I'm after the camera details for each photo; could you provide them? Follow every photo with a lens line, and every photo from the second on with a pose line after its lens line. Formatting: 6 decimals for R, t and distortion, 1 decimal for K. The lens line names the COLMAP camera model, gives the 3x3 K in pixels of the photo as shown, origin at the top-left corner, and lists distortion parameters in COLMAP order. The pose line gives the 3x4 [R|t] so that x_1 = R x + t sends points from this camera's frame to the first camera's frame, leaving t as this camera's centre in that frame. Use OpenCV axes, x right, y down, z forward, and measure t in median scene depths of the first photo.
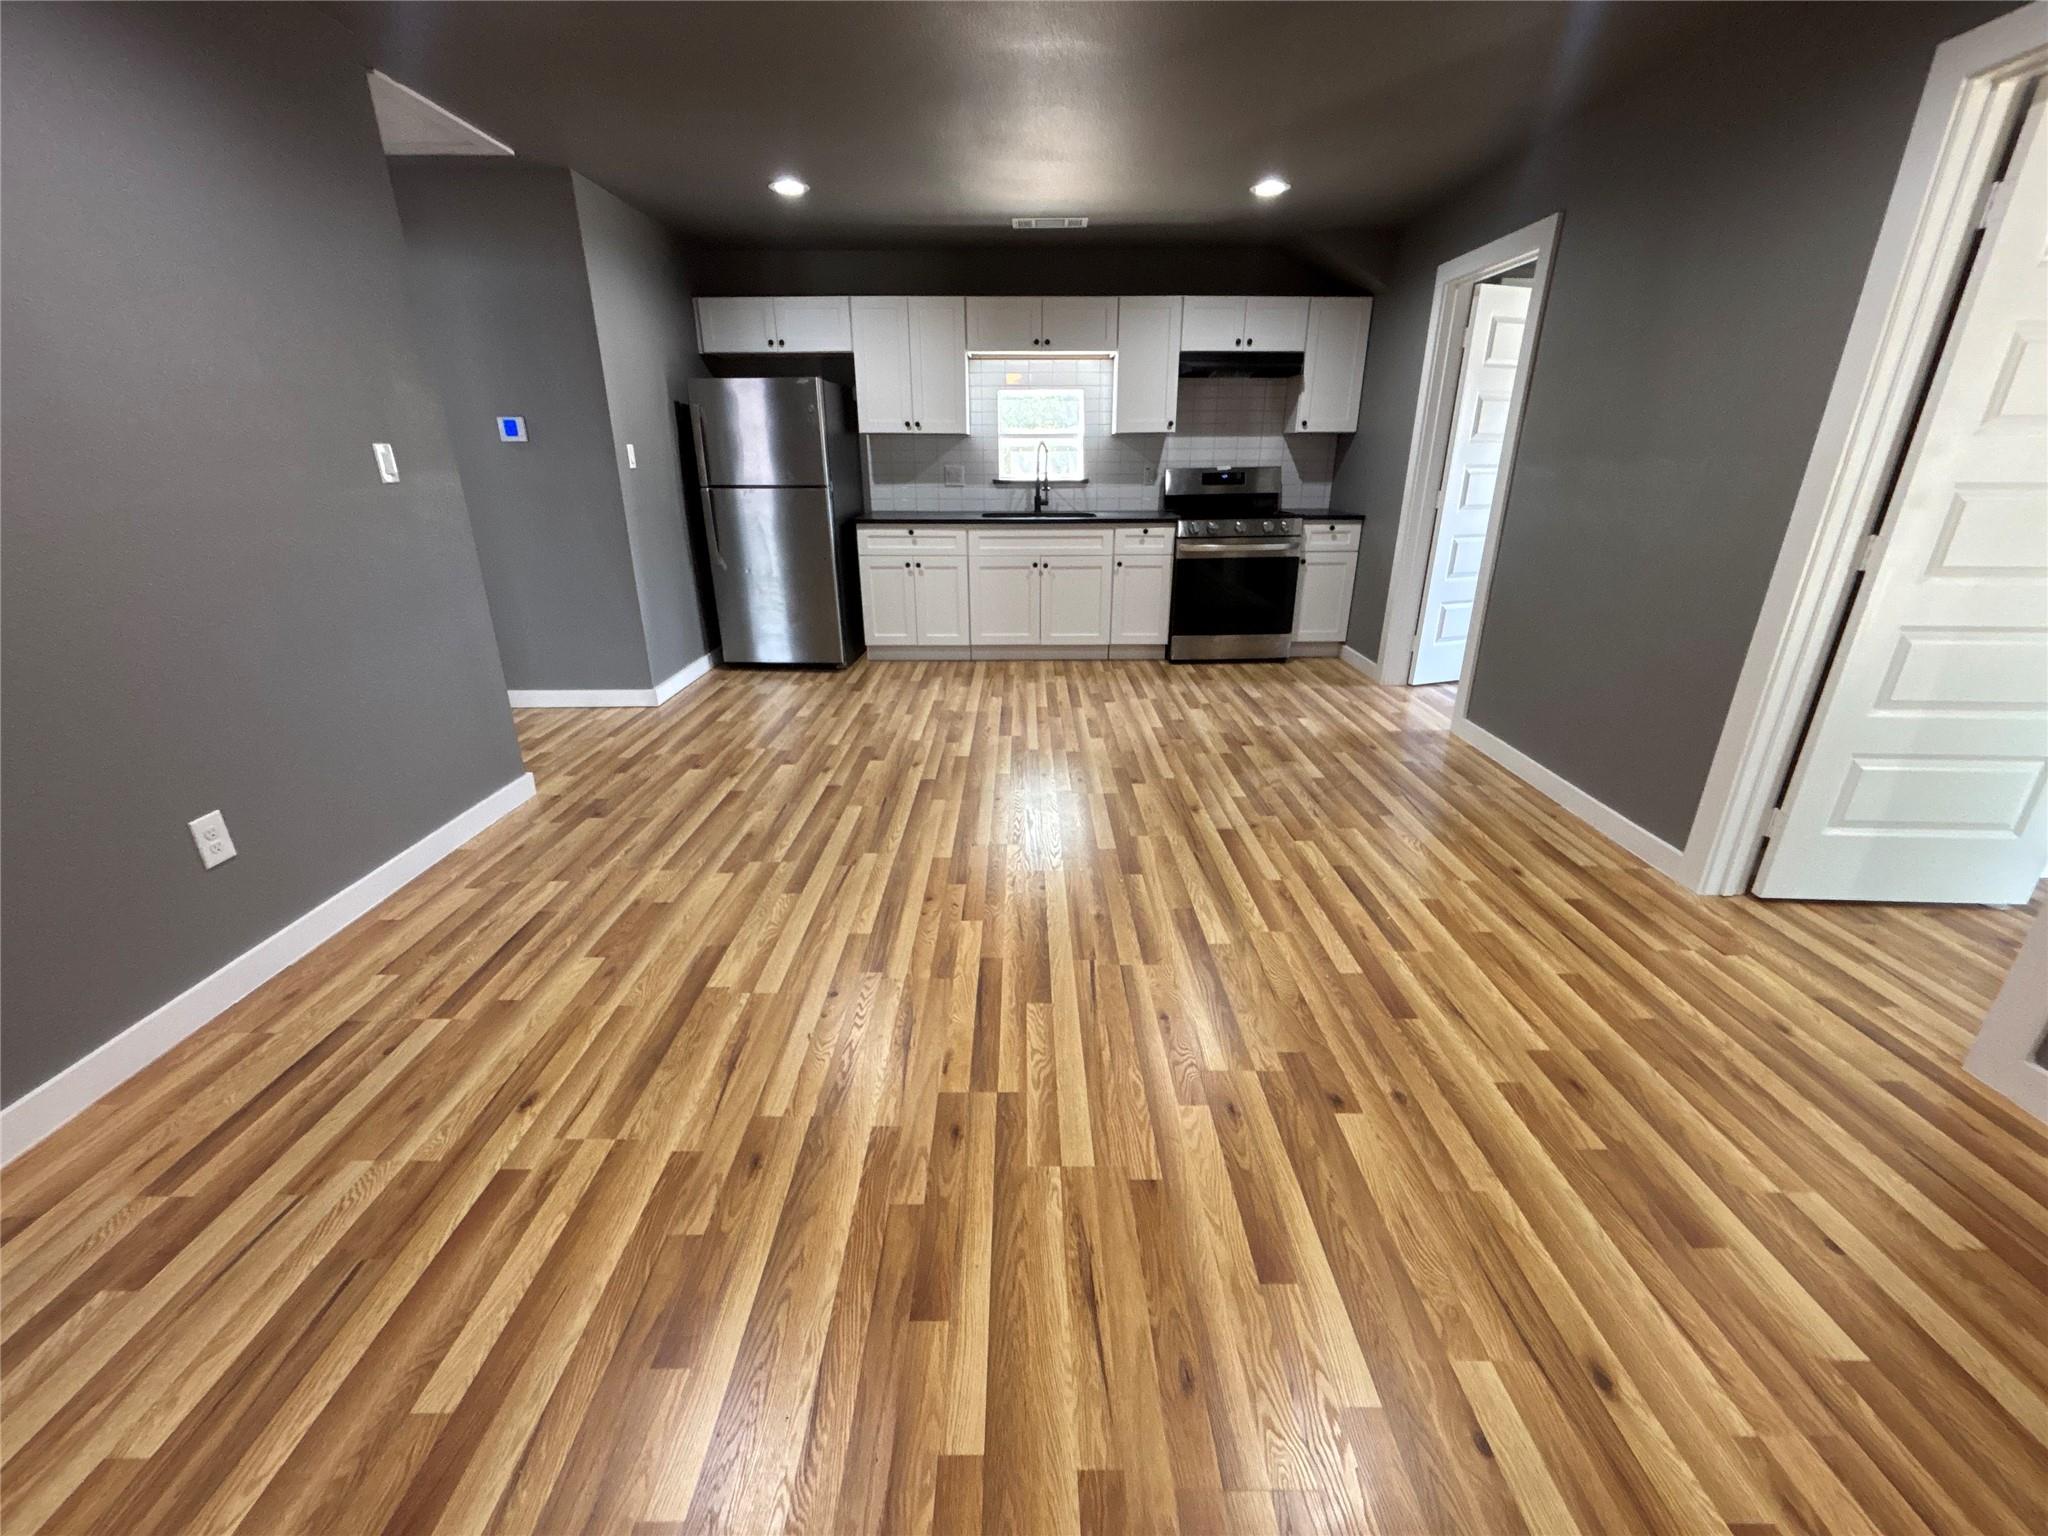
lens RADIAL K [[827.8, 0, 1023.5], [0, 827.8, 768.1], [0, 0, 1]] dist [0.003454, -0.001676]
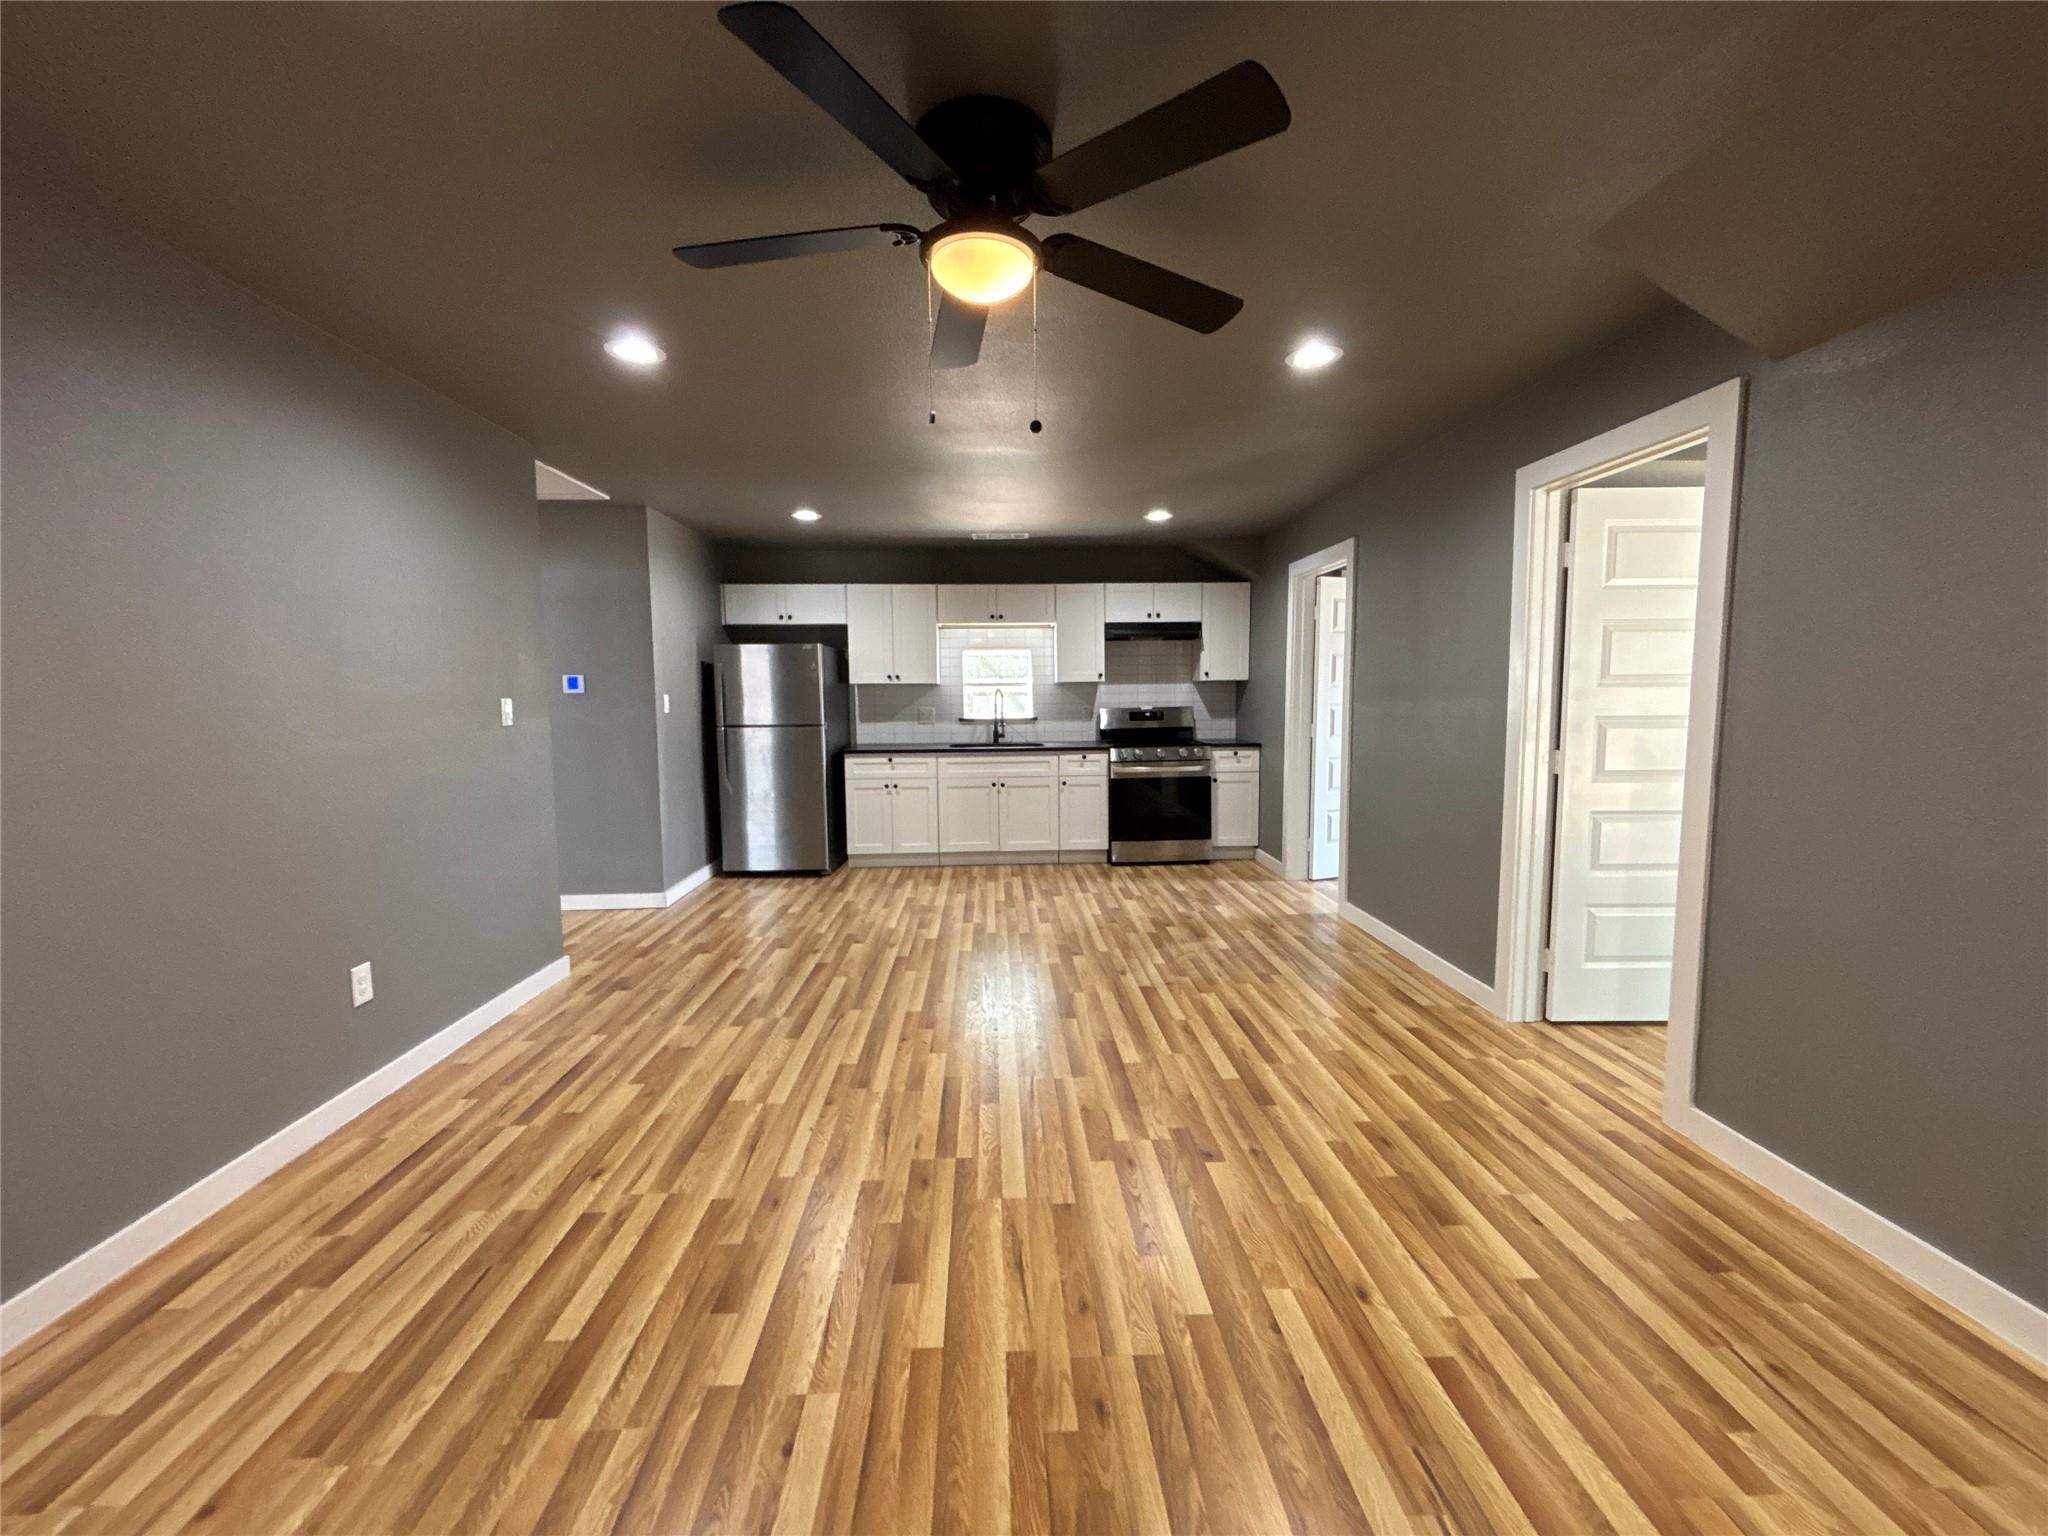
lens RADIAL K [[827.8, 0, 1021.5], [0, 827.8, 768.0], [0, 0, 1]] dist [0.003454, -0.001676]
pose [[0.999276, -0.011564, 0.036249, 0.027178], [0.020881, 0.963082, -0.268397, 0.125006], [-0.031807, 0.268960, 0.962626, -0.380376]]
